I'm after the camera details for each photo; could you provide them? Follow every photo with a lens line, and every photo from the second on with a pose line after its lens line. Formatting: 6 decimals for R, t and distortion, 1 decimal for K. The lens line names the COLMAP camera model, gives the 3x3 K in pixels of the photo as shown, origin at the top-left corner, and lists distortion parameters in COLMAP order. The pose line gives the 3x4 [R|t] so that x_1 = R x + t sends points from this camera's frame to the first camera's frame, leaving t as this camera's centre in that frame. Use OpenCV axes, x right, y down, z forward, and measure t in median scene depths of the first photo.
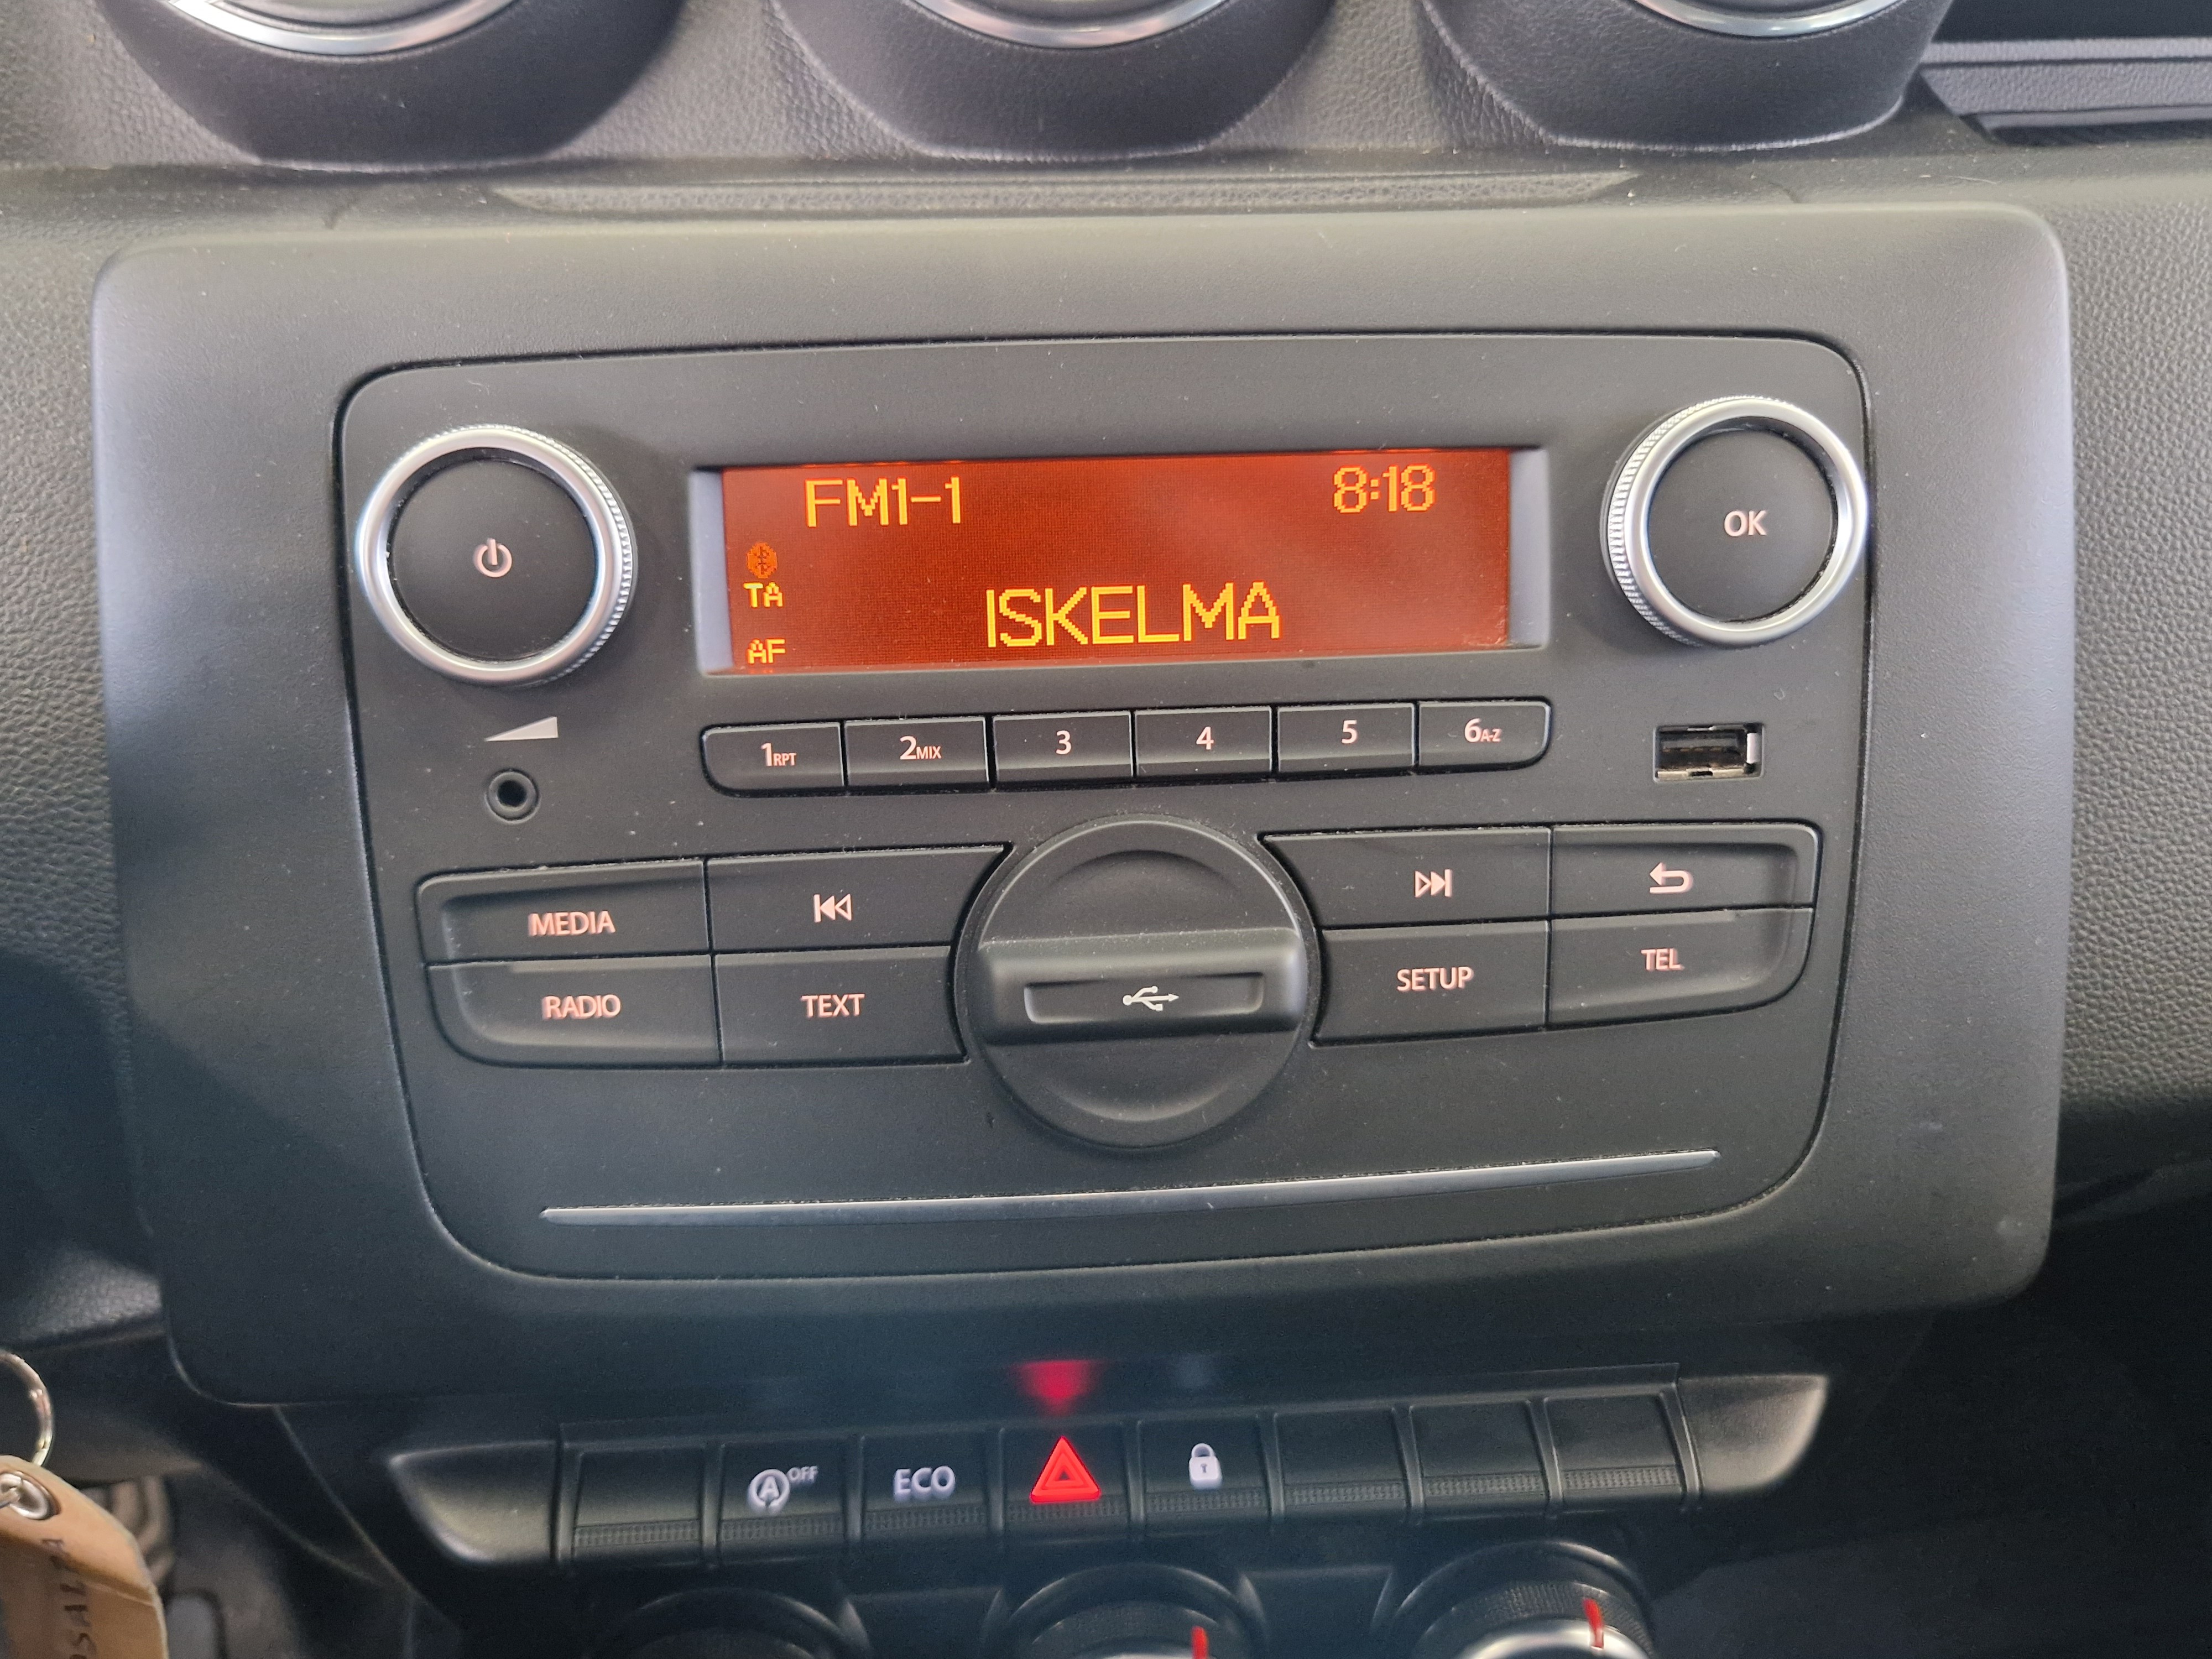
lens RADIAL K [[2008.2, 0, 1106.0], [0, 2008.2, 829.5], [0, 0, 1]] dist [-0.004036, -0.000544]
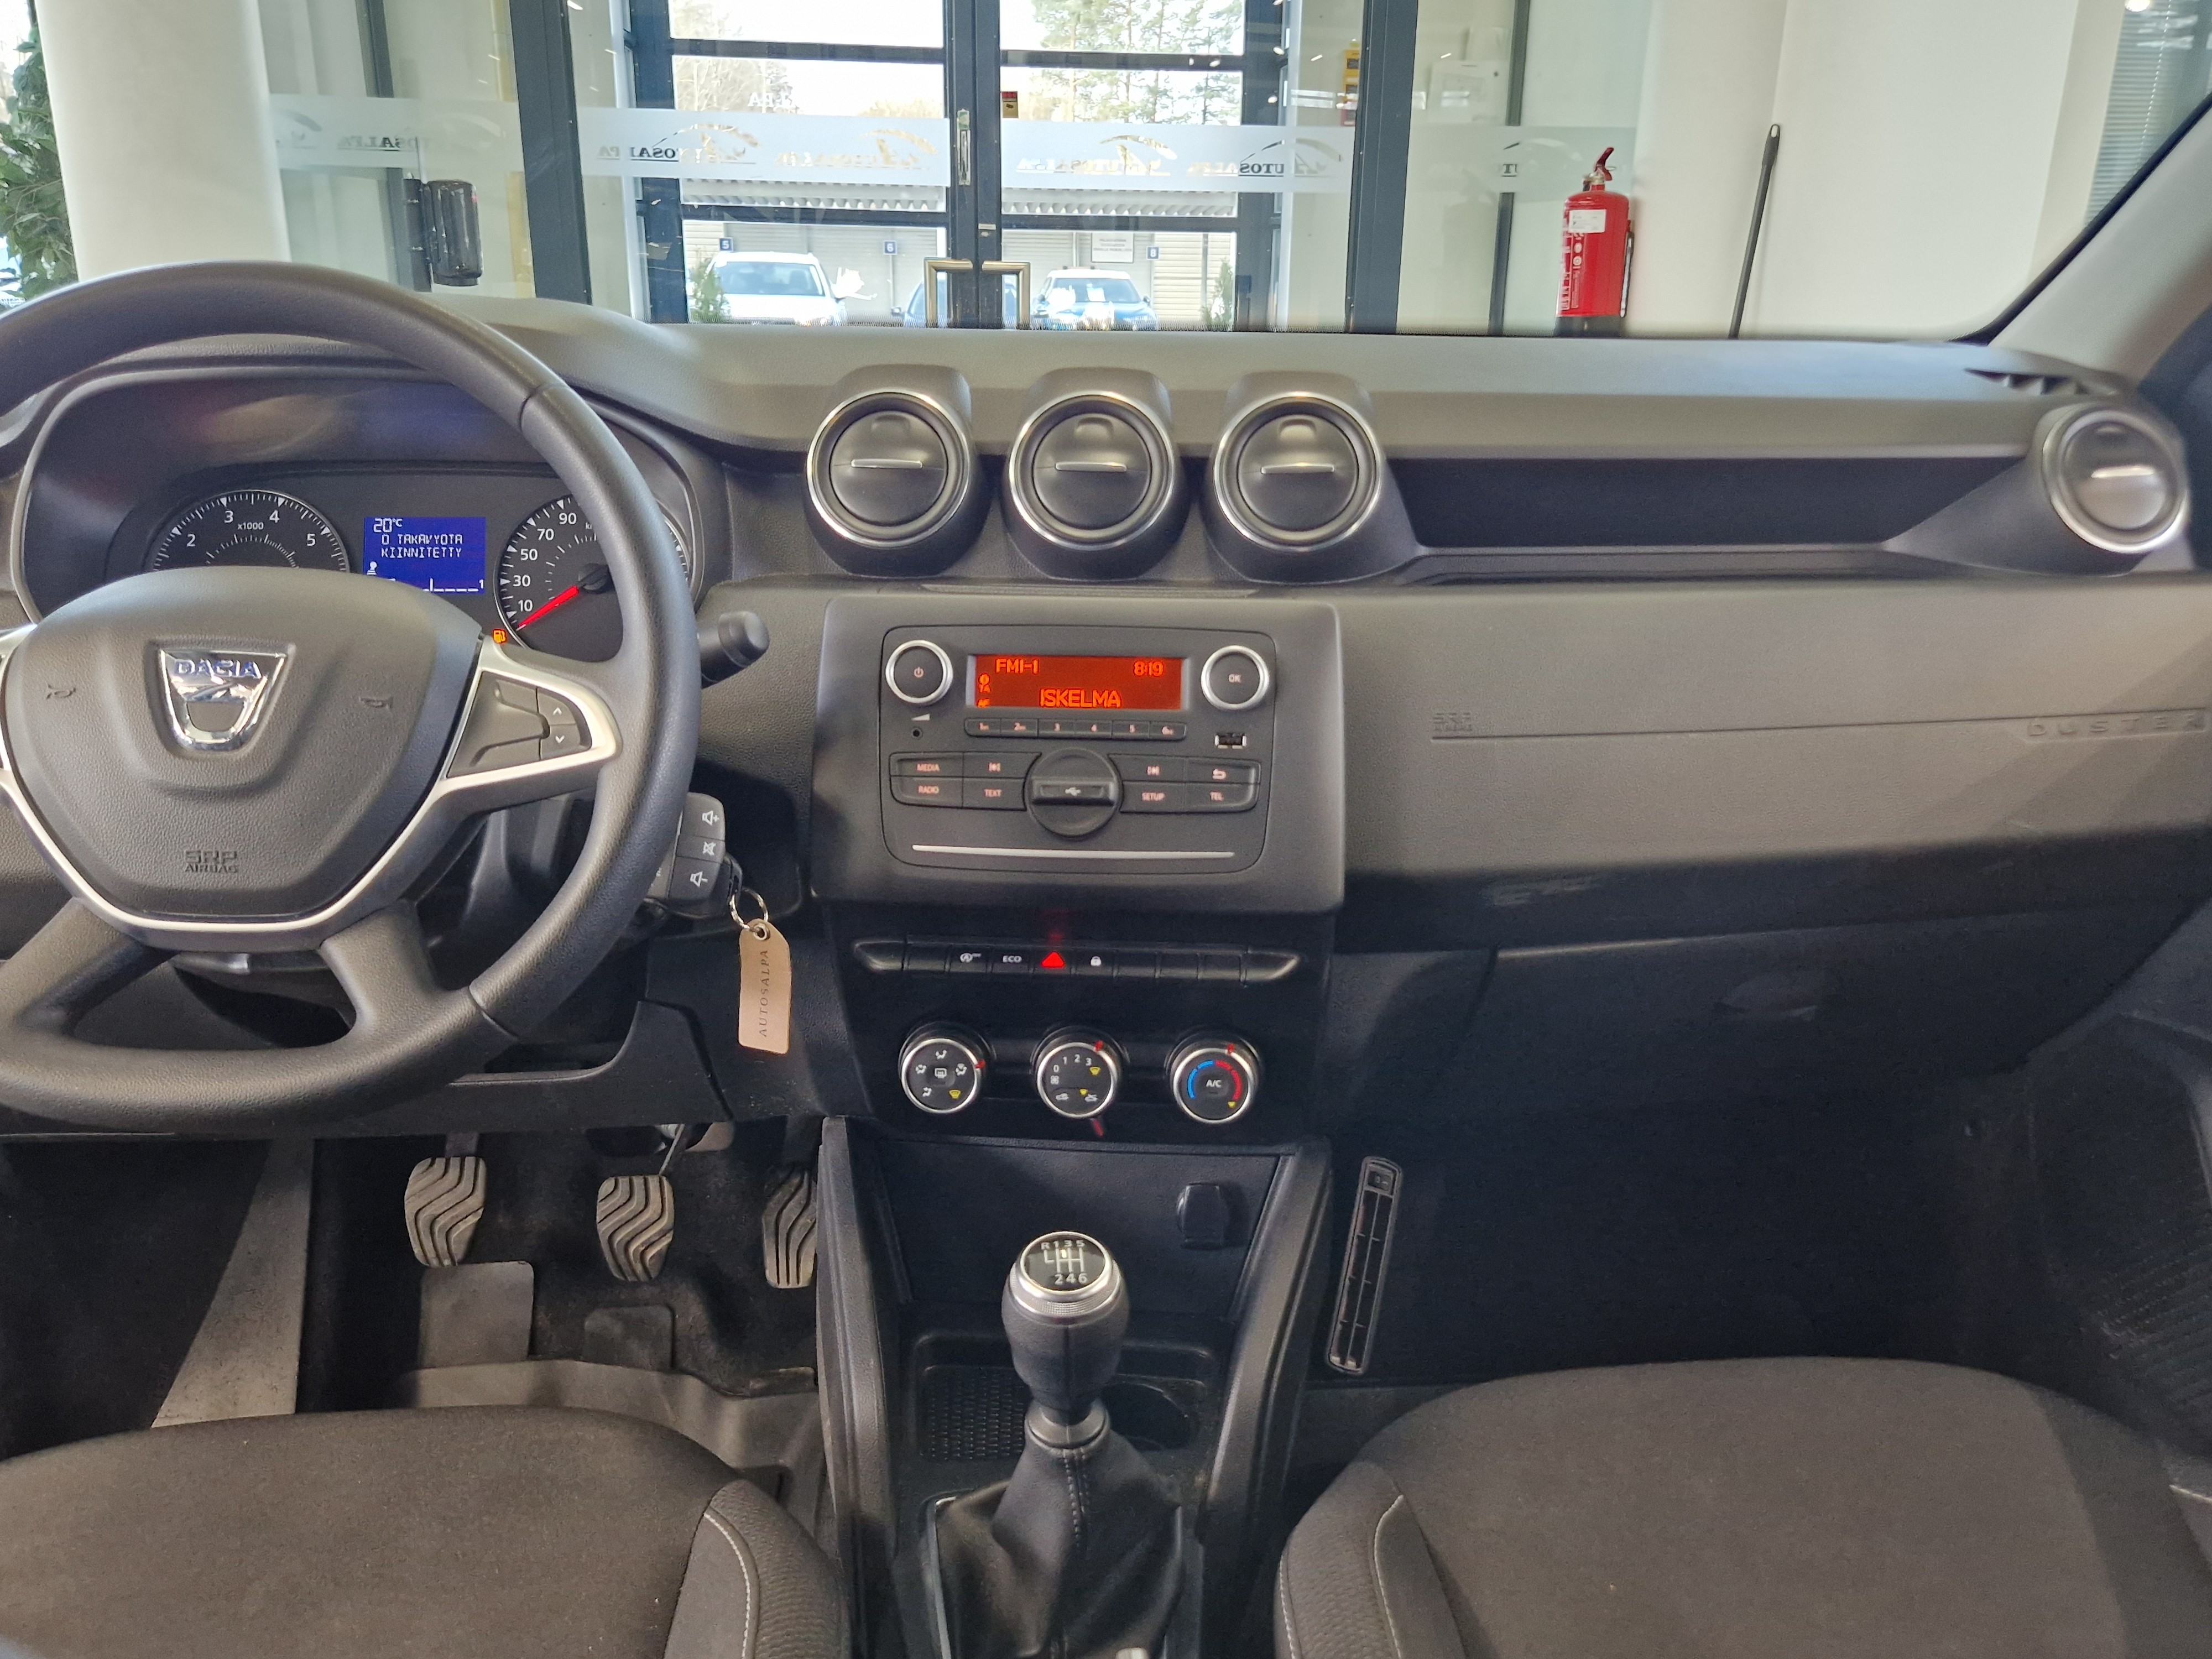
lens RADIAL K [[1890.0, 0, 1106.0], [0, 1890.0, 829.5], [0, 0, 1]] dist [-0.001111, -0.004450]
pose [[0.989109, 0.048698, -0.138897, 0.569427], [-0.073179, 0.981486, -0.177005, 0.763350], [0.127705, 0.185242, 0.974360, -2.419181]]
